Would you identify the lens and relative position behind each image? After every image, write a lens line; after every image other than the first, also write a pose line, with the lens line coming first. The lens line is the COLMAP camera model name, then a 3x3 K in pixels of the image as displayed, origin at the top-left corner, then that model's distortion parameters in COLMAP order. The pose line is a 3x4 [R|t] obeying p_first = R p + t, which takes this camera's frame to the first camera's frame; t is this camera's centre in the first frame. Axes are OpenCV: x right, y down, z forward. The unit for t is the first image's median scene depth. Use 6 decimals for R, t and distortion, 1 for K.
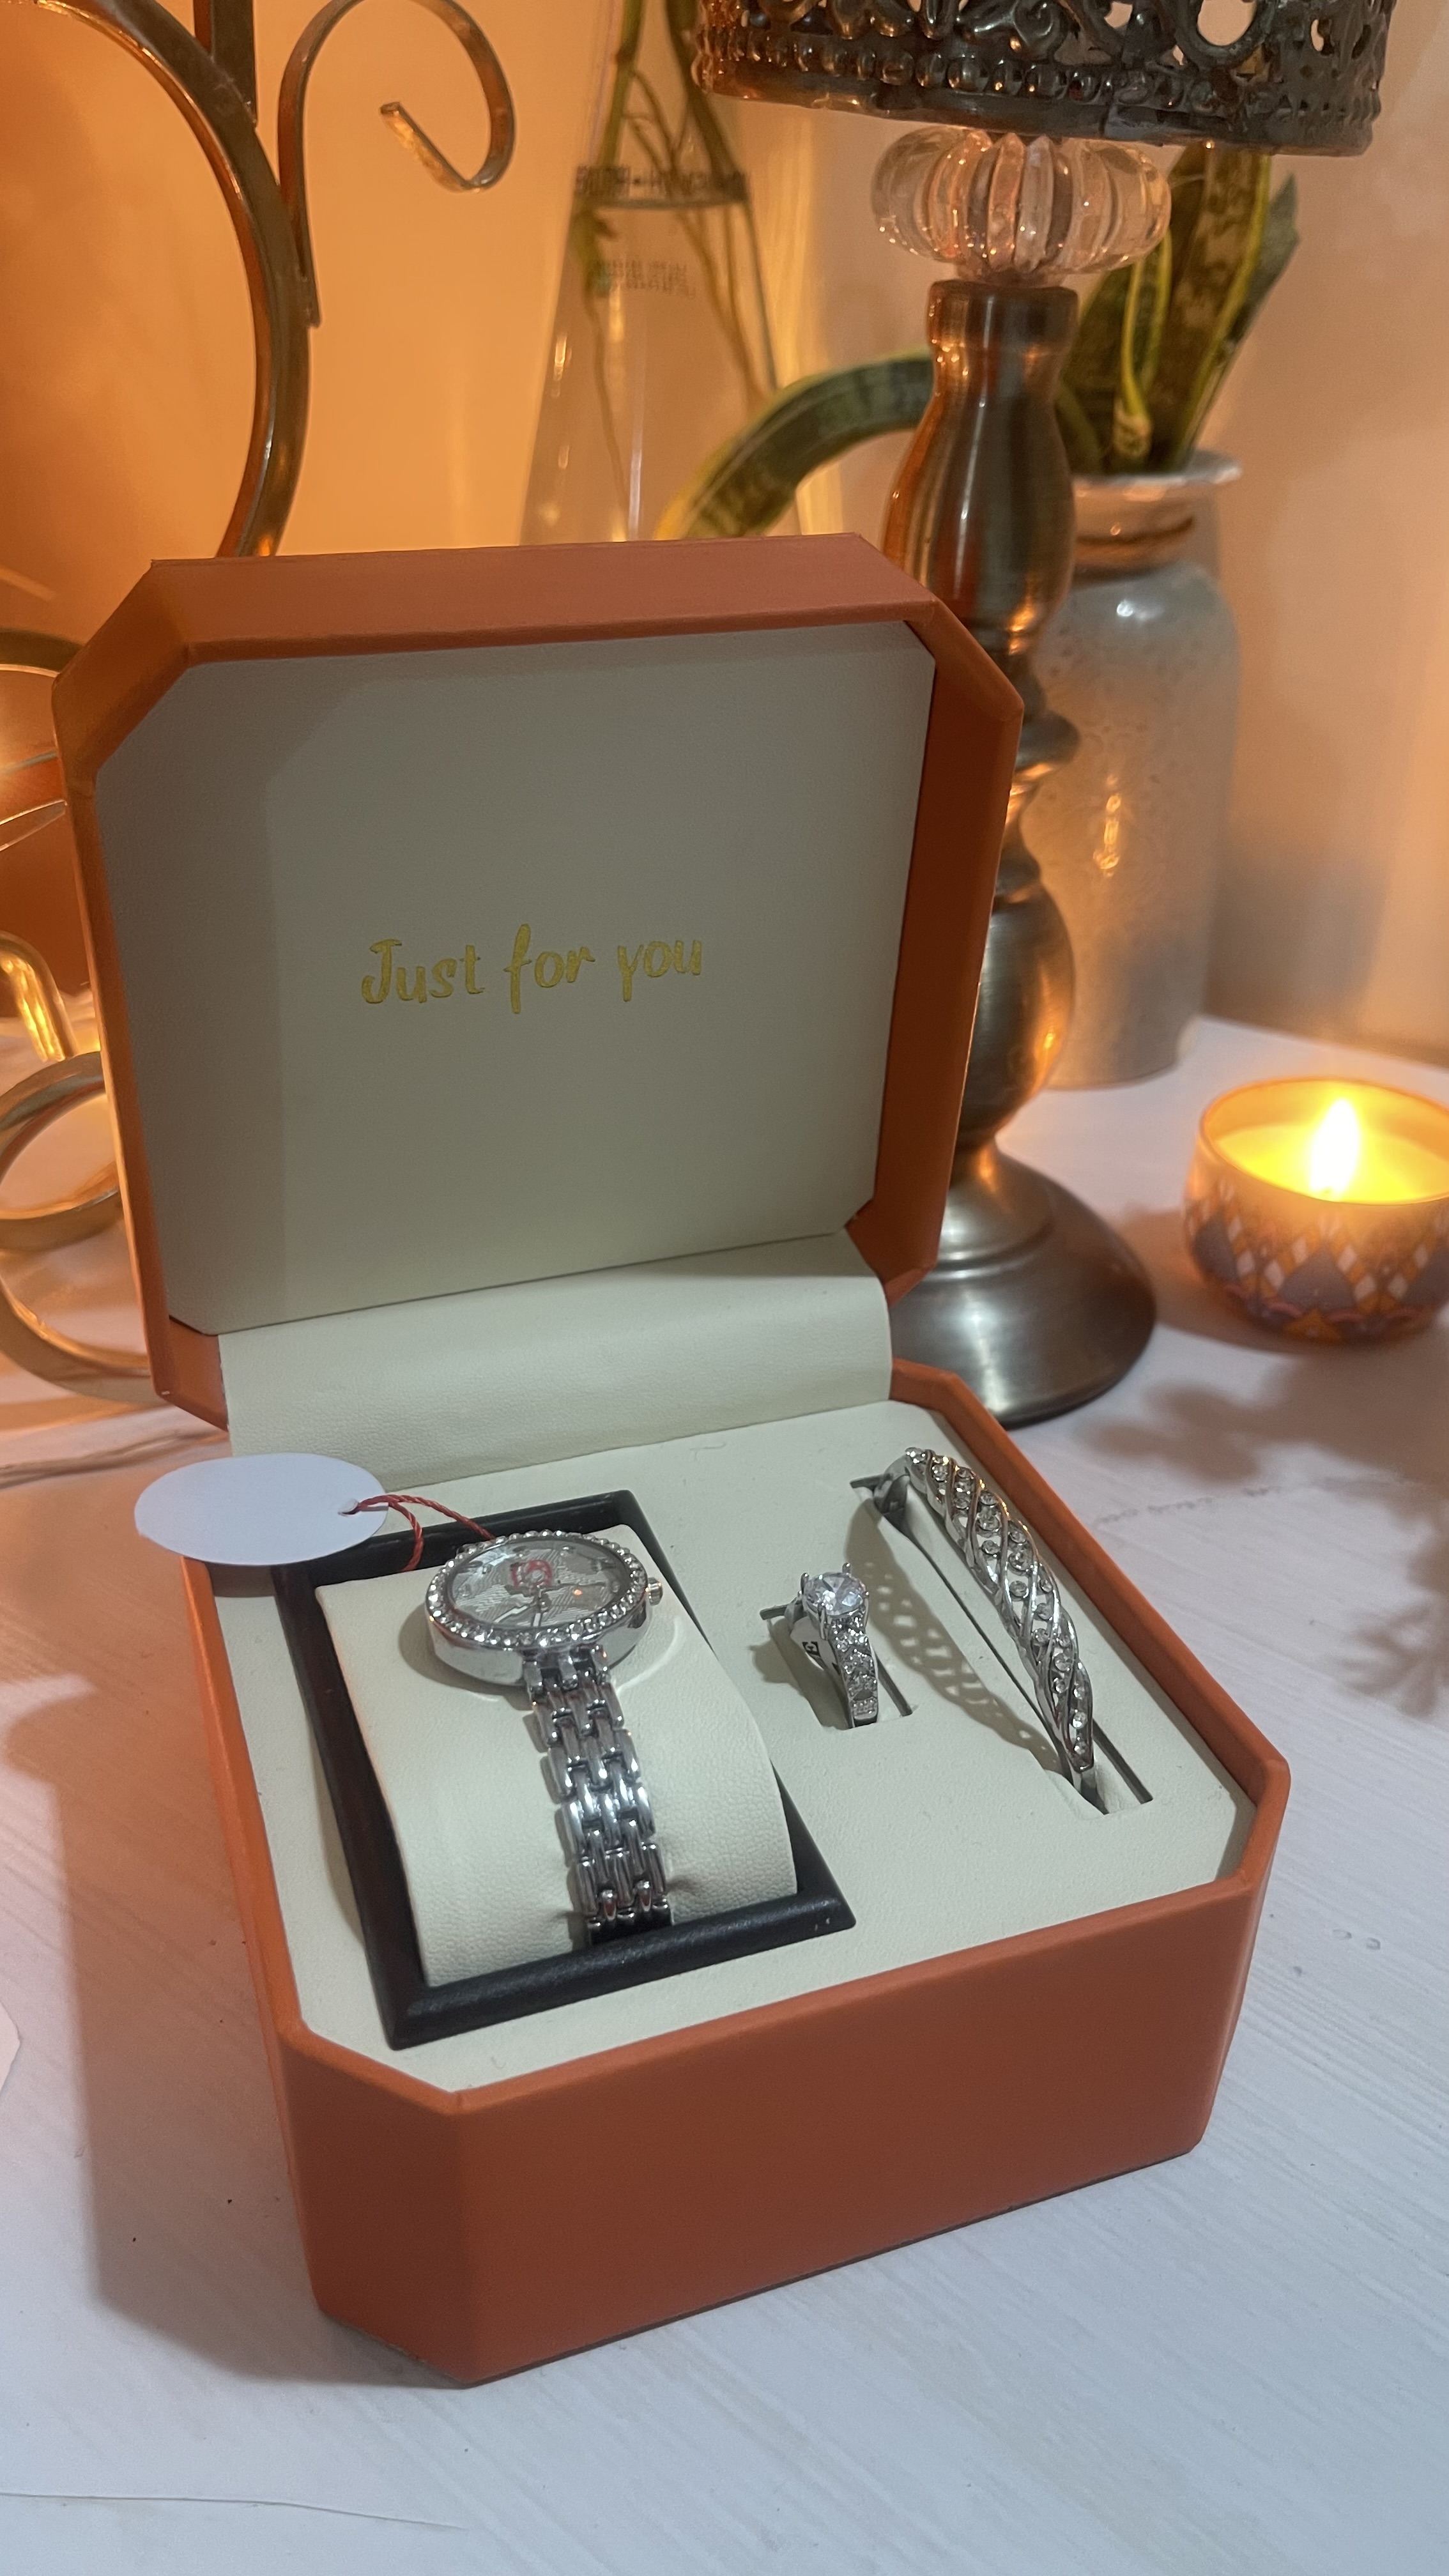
lens RADIAL K [[2074.2, 0, 724.5], [0, 2074.2, 1288.0], [0, 0, 1]] dist [0.048139, -0.151876]
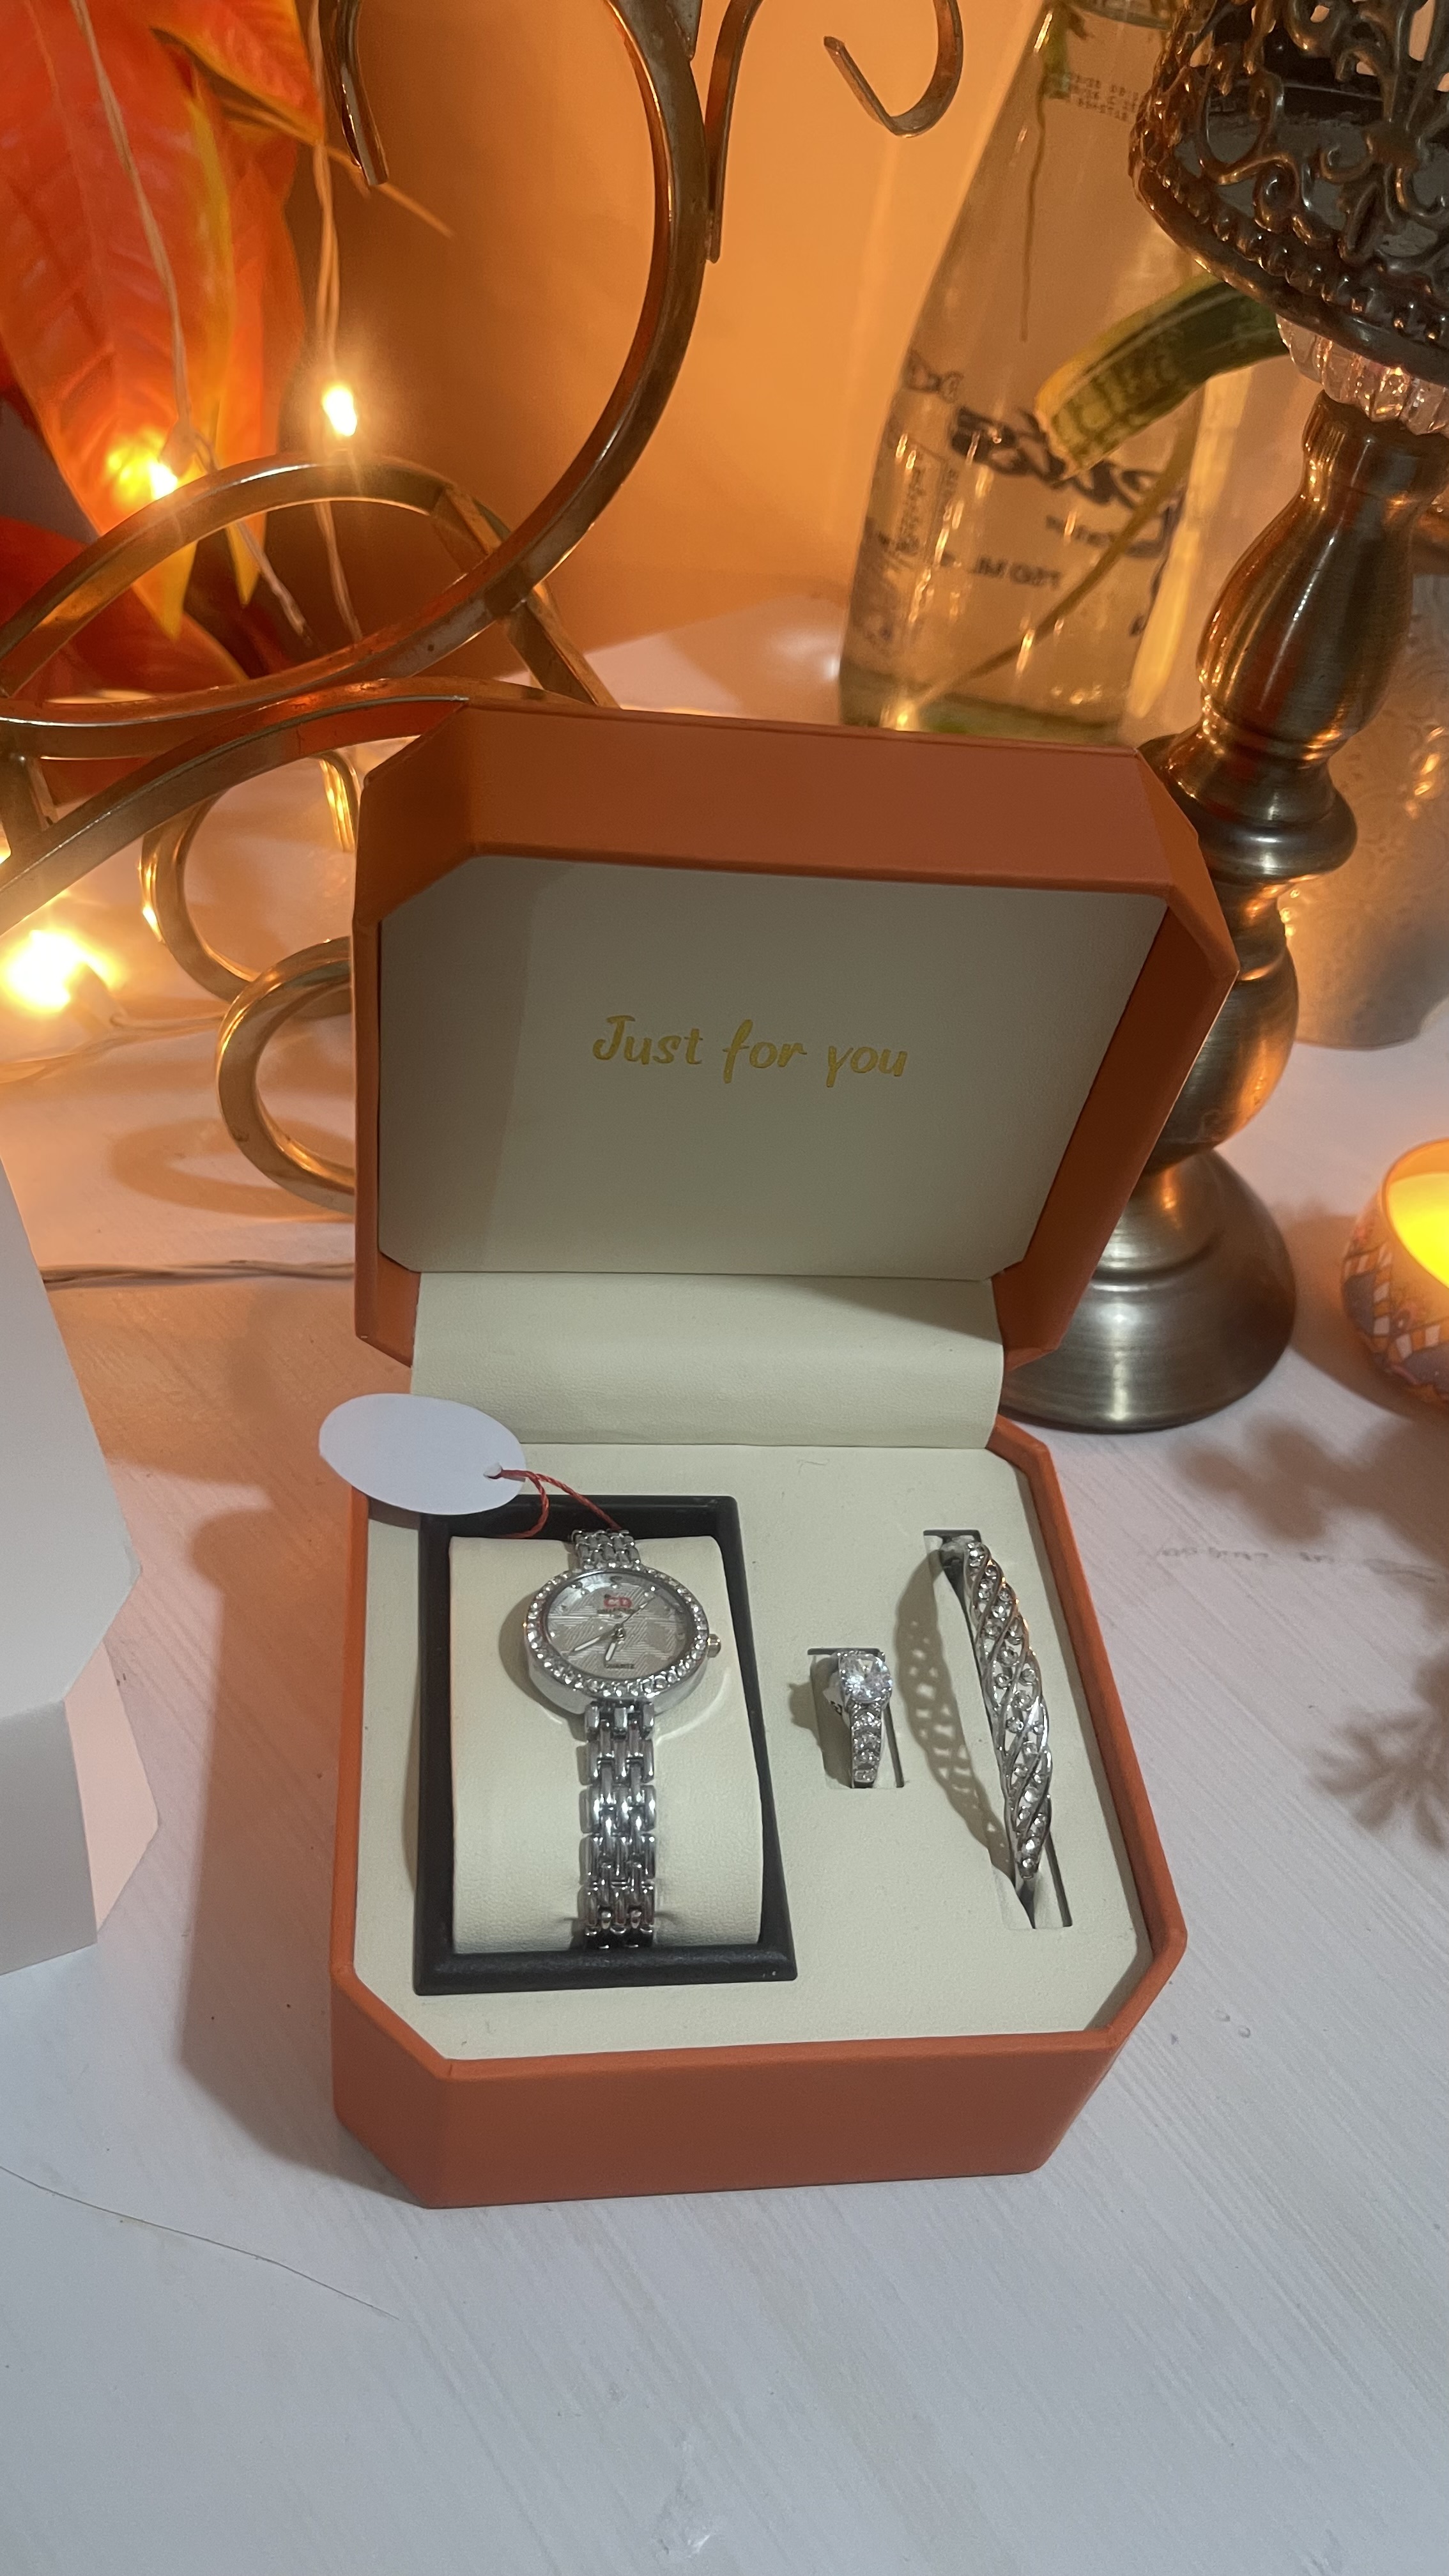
lens RADIAL K [[2074.2, 0, 724.5], [0, 2074.2, 1288.0], [0, 0, 1]] dist [0.048139, -0.151876]
pose [[0.964550, 0.248788, -0.088026, 0.024379], [-0.218741, 0.940305, 0.260726, -0.342131], [0.147637, -0.232228, 0.961391, -0.092616]]
